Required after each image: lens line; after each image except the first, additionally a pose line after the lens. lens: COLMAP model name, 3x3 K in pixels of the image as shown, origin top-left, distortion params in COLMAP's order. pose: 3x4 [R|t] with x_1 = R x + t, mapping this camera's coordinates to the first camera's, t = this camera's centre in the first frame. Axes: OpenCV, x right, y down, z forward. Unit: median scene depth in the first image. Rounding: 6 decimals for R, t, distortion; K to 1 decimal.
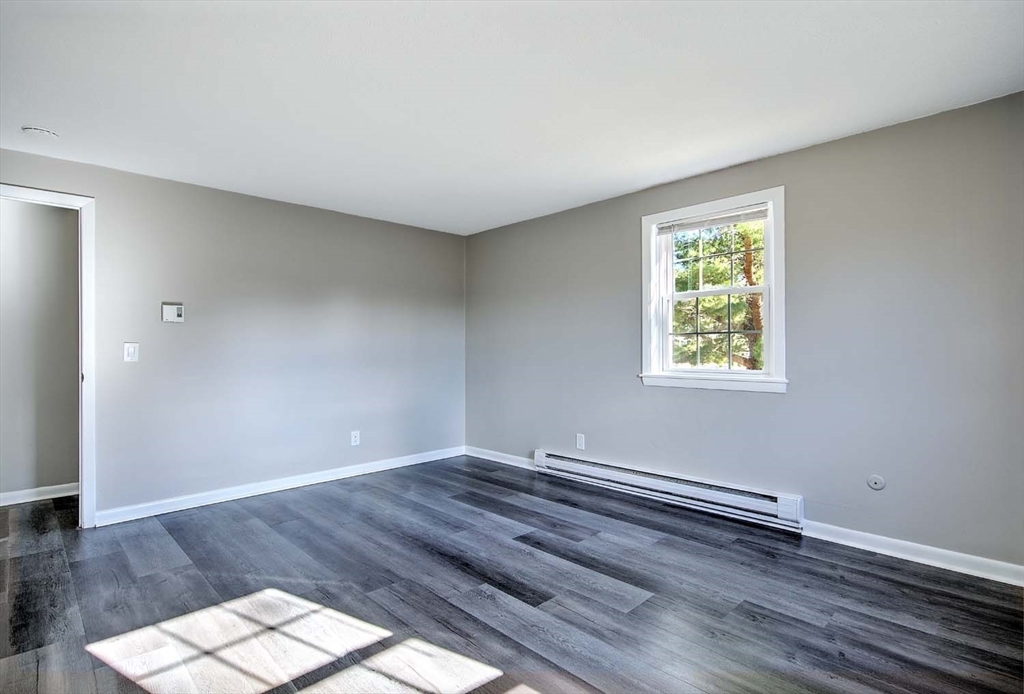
lens RADIAL K [[500.6, 0, 519.2], [0, 500.6, 346.9], [0, 0, 1]] dist [0.014009, 0.000147]
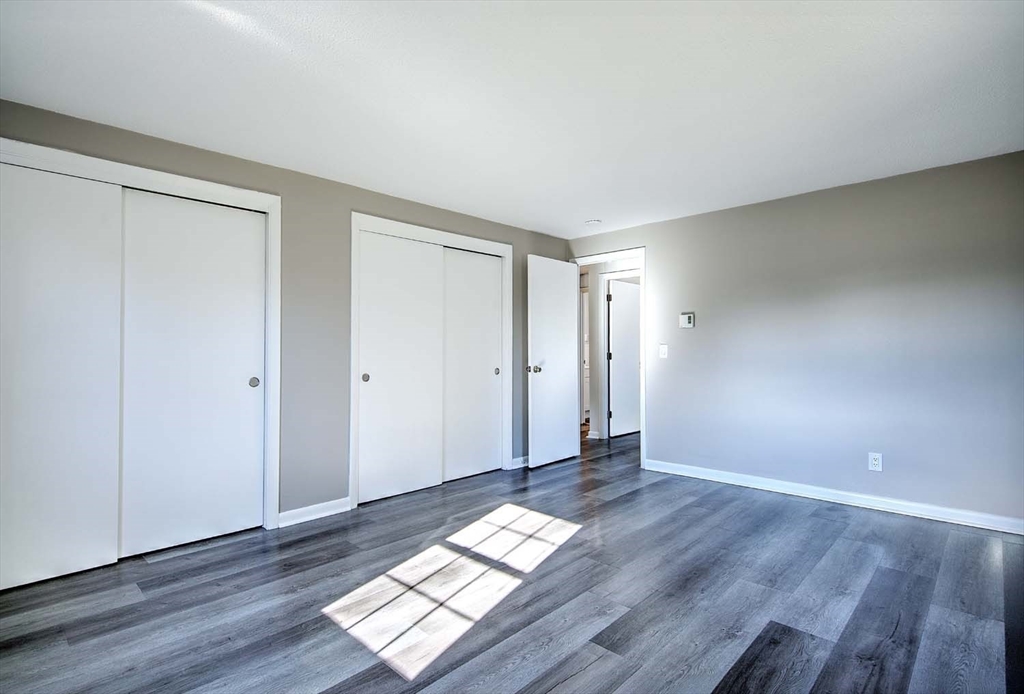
lens RADIAL K [[503.3, 0, 512.0], [0, 503.3, 347.0], [0, 0, 1]] dist [-0.003206, -0.000686]
pose [[0.020693, -0.001175, -0.999785, 0.667338], [0.008469, 0.999964, -0.001000, -0.004236], [0.999750, -0.008447, 0.020702, 0.609519]]
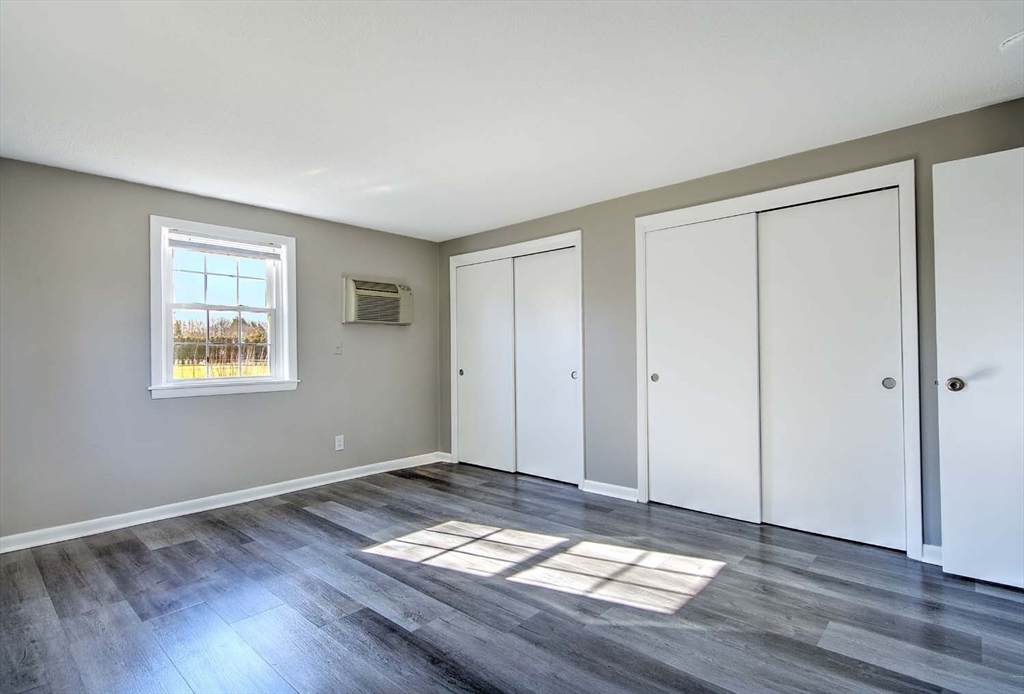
lens RADIAL K [[500.6, 0, 519.2], [0, 500.6, 346.9], [0, 0, 1]] dist [0.014009, 0.000147]
pose [[-0.998116, 0.018624, -0.058468, -0.165012], [0.019517, 0.999701, -0.014747, 0.003289], [0.058176, -0.015860, -0.998180, 1.481518]]
